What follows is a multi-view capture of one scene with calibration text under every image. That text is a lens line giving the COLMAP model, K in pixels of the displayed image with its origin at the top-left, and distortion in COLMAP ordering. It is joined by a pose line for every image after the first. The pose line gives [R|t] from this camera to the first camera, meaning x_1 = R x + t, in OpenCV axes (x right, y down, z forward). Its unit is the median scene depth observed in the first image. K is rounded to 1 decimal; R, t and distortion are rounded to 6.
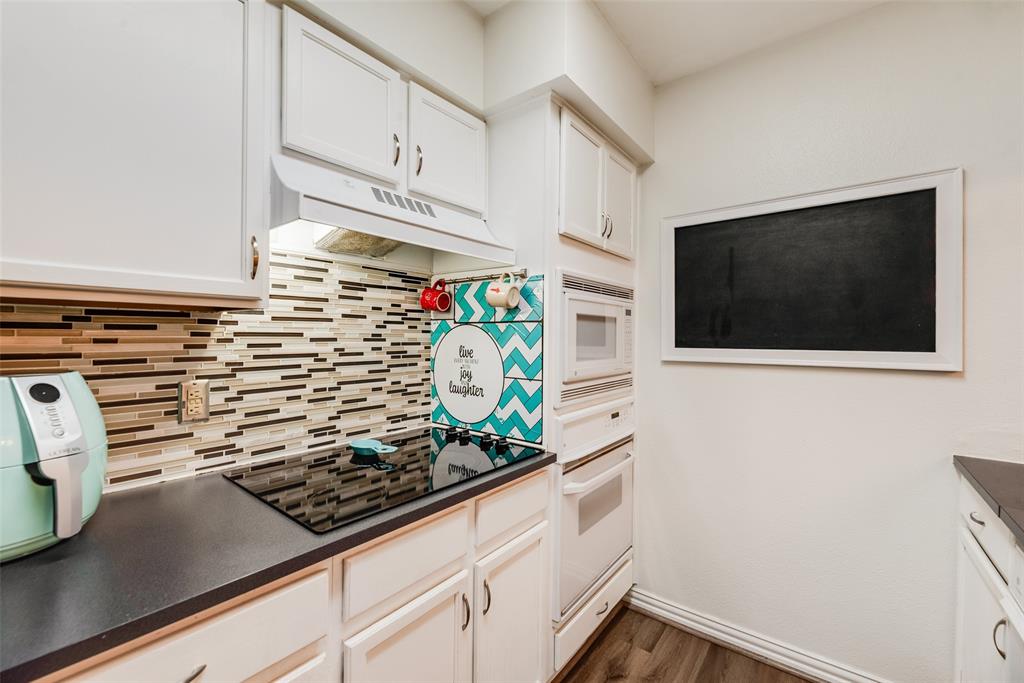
lens RADIAL K [[416.1, 0, 518.2], [0, 416.1, 336.4], [0, 0, 1]] dist [-0.004749, 0.001857]
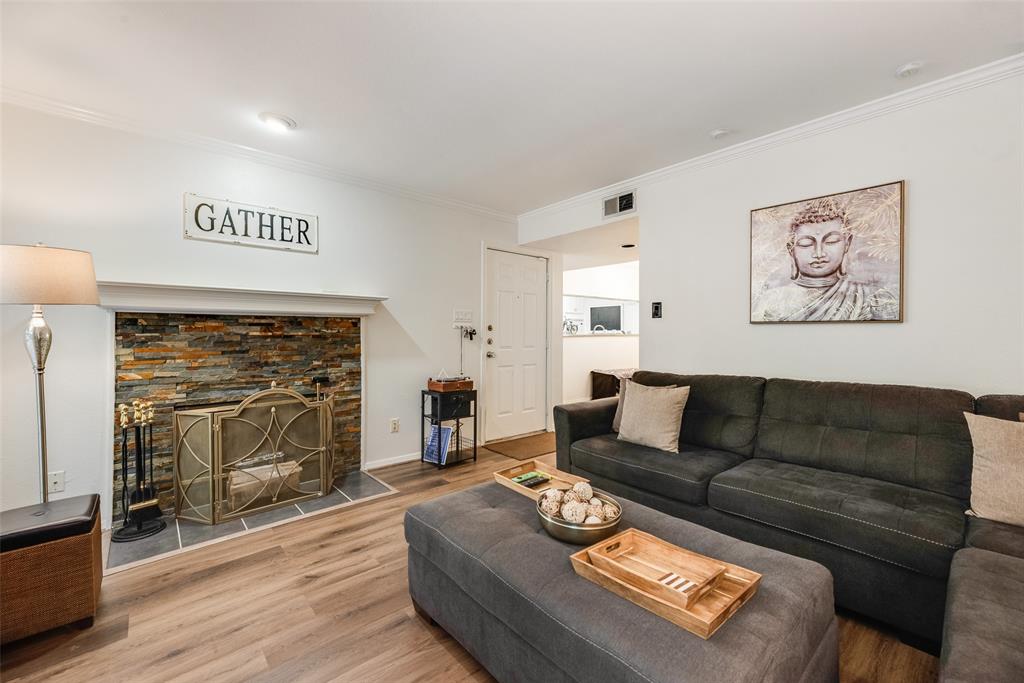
lens RADIAL K [[416.1, 0, 522.8], [0, 416.1, 337.6], [0, 0, 1]] dist [-0.004749, 0.001857]
pose [[0.984665, 0.003083, -0.174429, 0.540022], [-0.001667, 0.999964, 0.008261, 0.092337], [0.174449, -0.007843, 0.984635, -5.122324]]
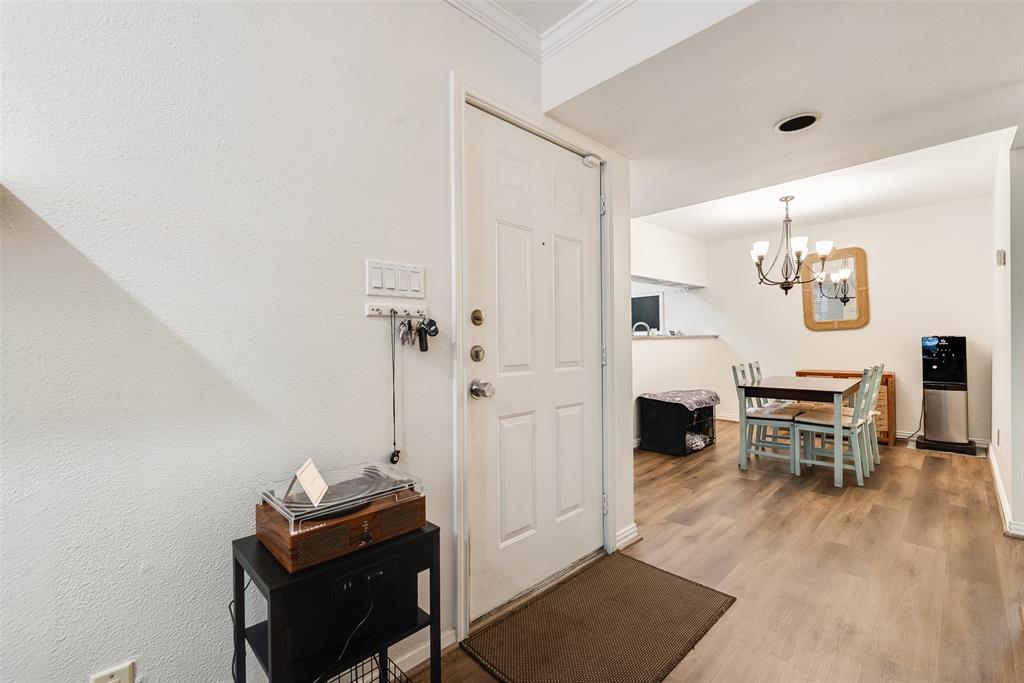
lens RADIAL K [[441.2, 0, 516.8], [0, 441.2, 341.3], [0, 0, 1]] dist [-0.008216, 0.000180]
pose [[0.990061, -0.015444, -0.139788, 0.101268], [0.015700, 0.999876, 0.000732, 0.110866], [0.139759, -0.002920, 0.990181, -3.533487]]
